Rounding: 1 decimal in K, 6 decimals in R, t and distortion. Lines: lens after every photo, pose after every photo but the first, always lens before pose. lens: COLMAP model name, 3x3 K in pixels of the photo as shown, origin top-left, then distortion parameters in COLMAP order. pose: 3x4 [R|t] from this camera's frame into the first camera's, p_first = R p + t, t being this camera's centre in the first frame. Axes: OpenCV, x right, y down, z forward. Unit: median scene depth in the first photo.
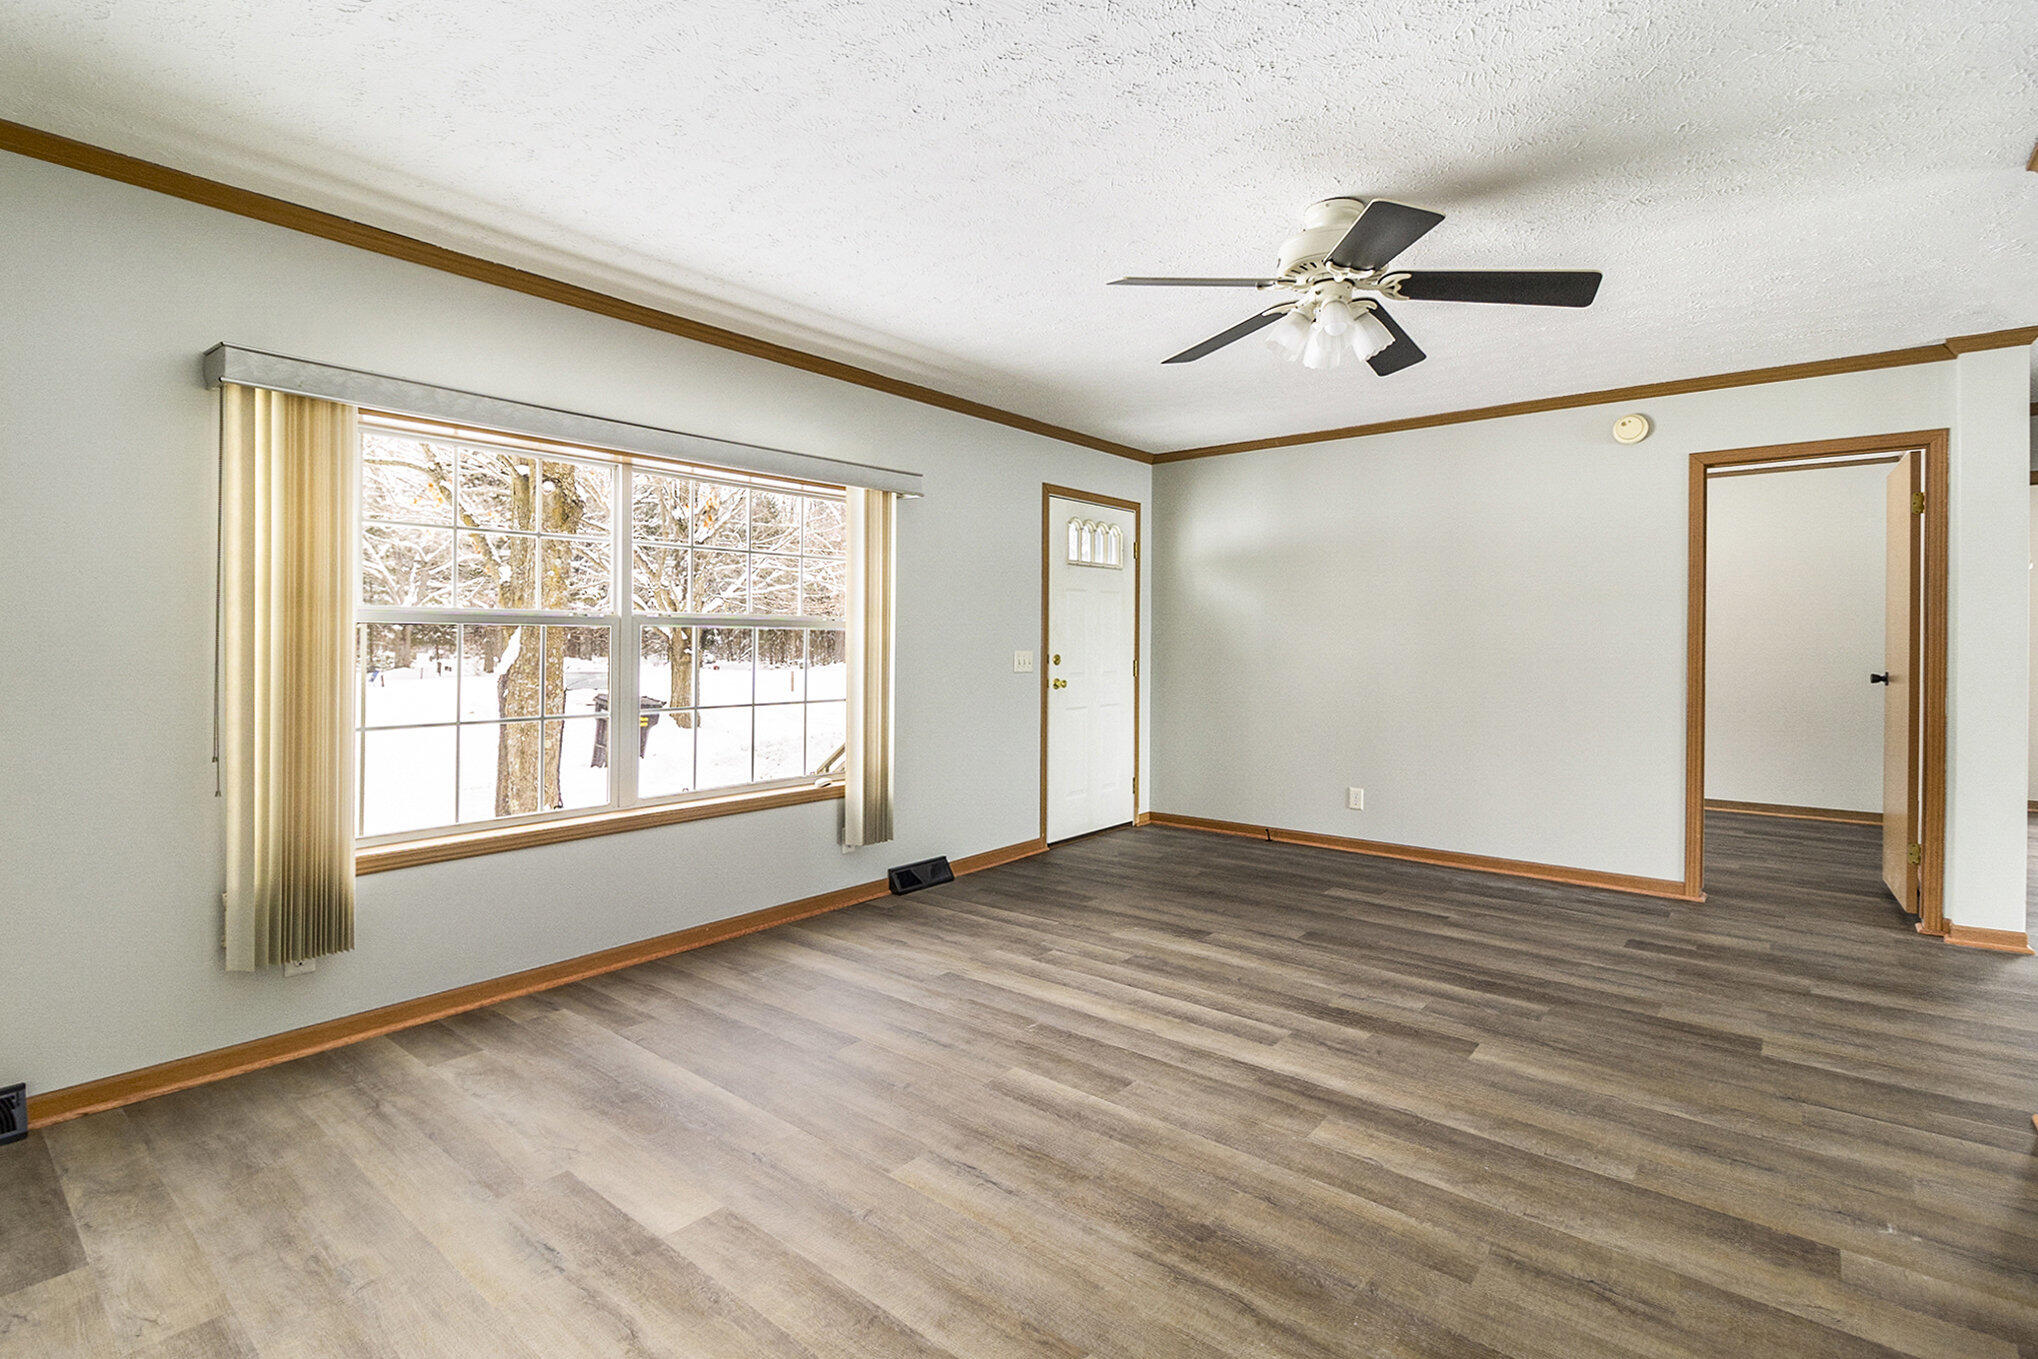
lens RADIAL K [[935.9, 0, 1011.4], [0, 935.9, 639.5], [0, 0, 1]] dist [0.013257, -0.009125]
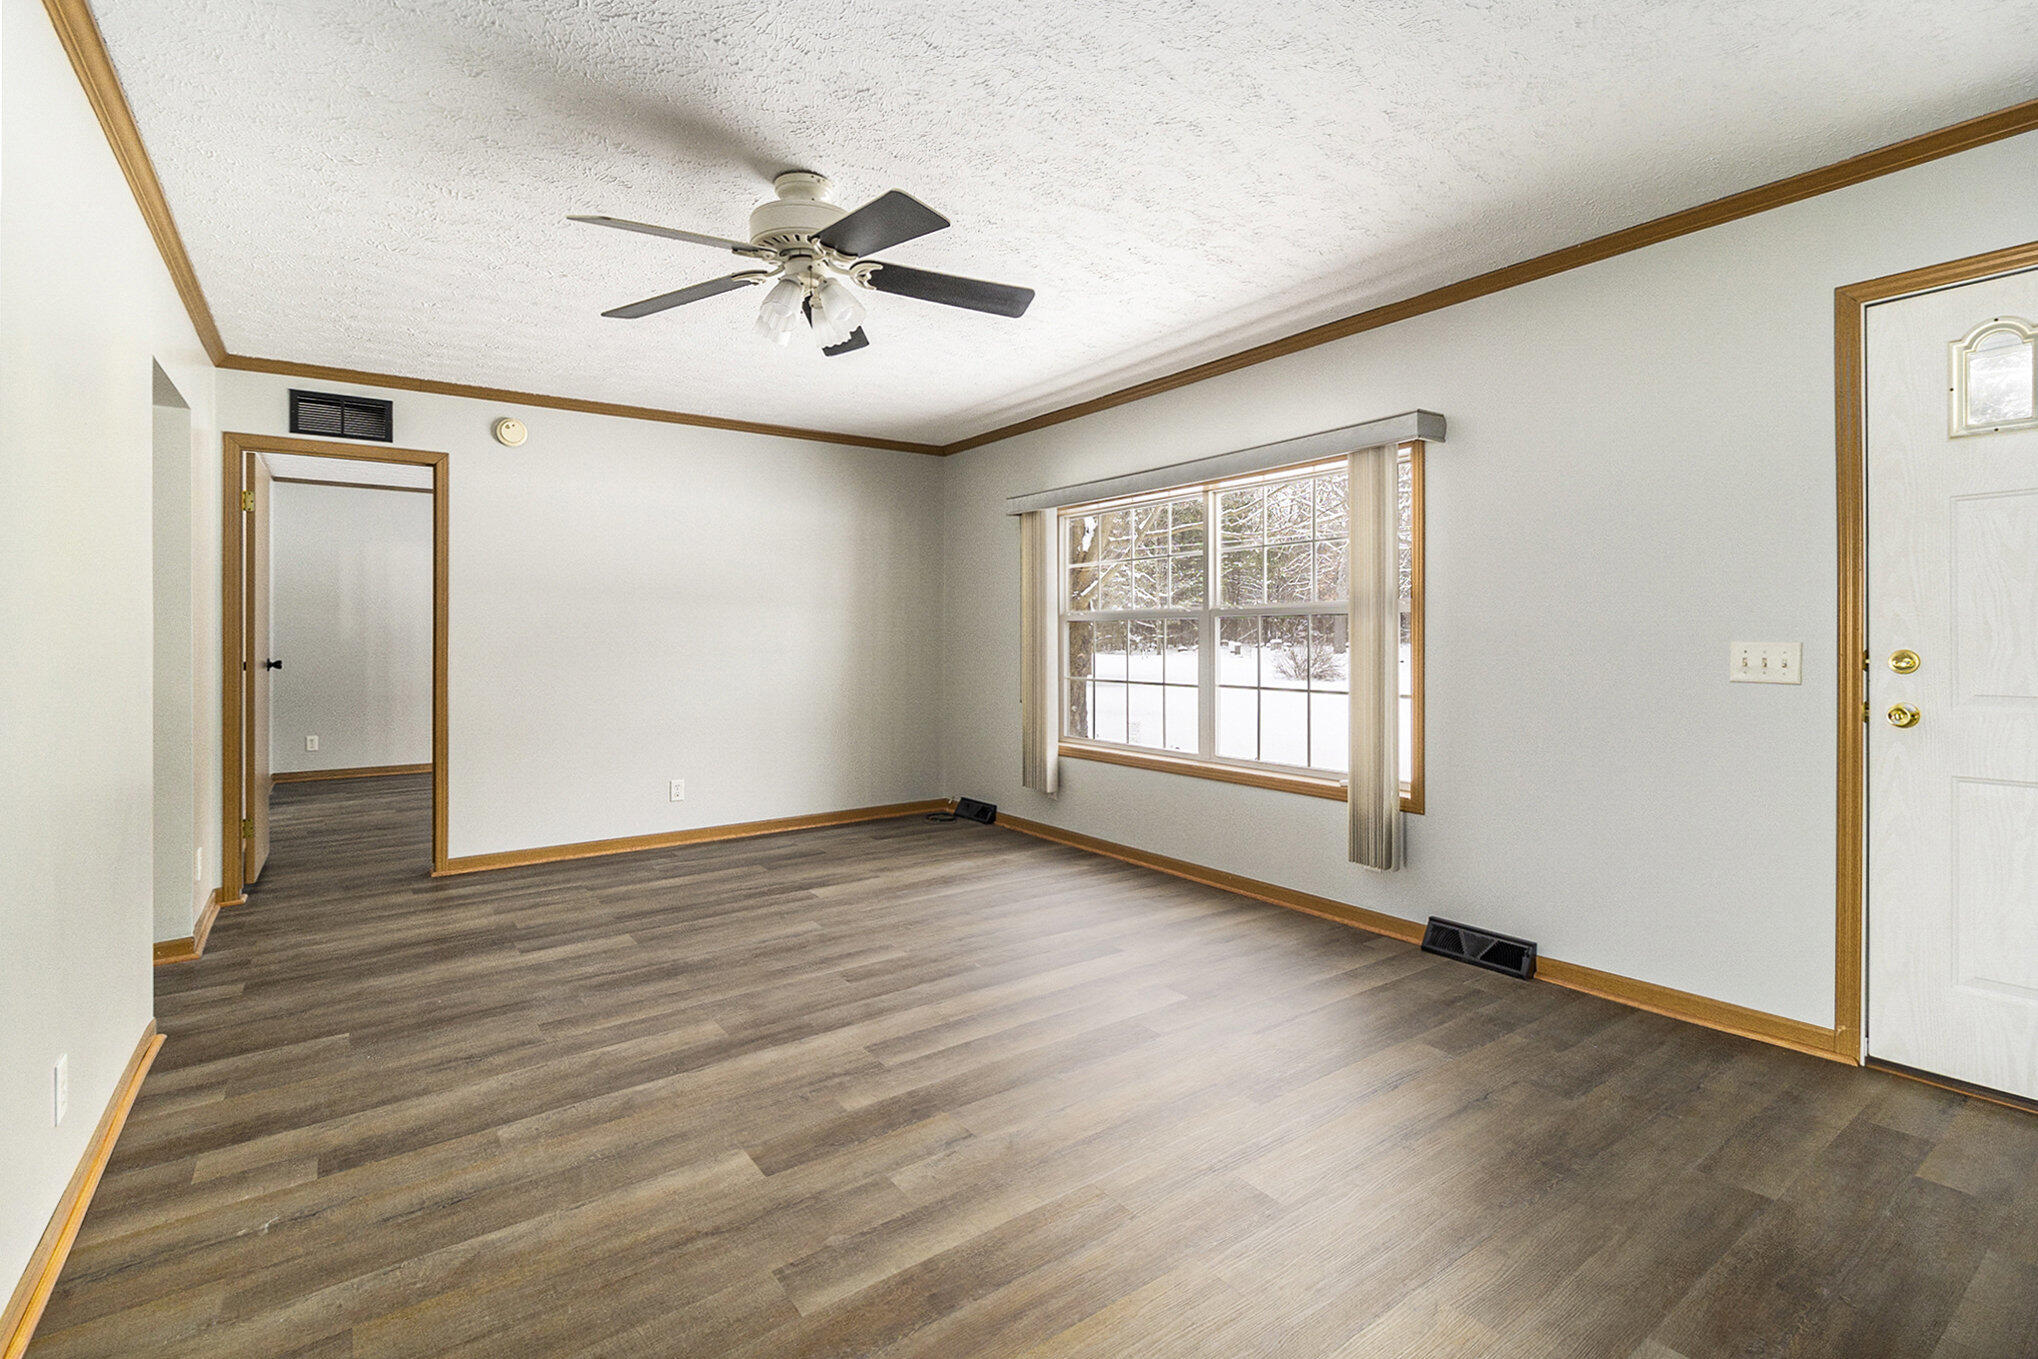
lens RADIAL K [[935.9, 0, 1011.4], [0, 935.9, 639.5], [0, 0, 1]] dist [0.013257, -0.009125]
pose [[-0.246476, 0.003785, -0.969142, 1.361819], [0.009077, 0.999958, 0.001597, 0.015240], [0.969106, -0.008403, -0.246500, 1.610252]]
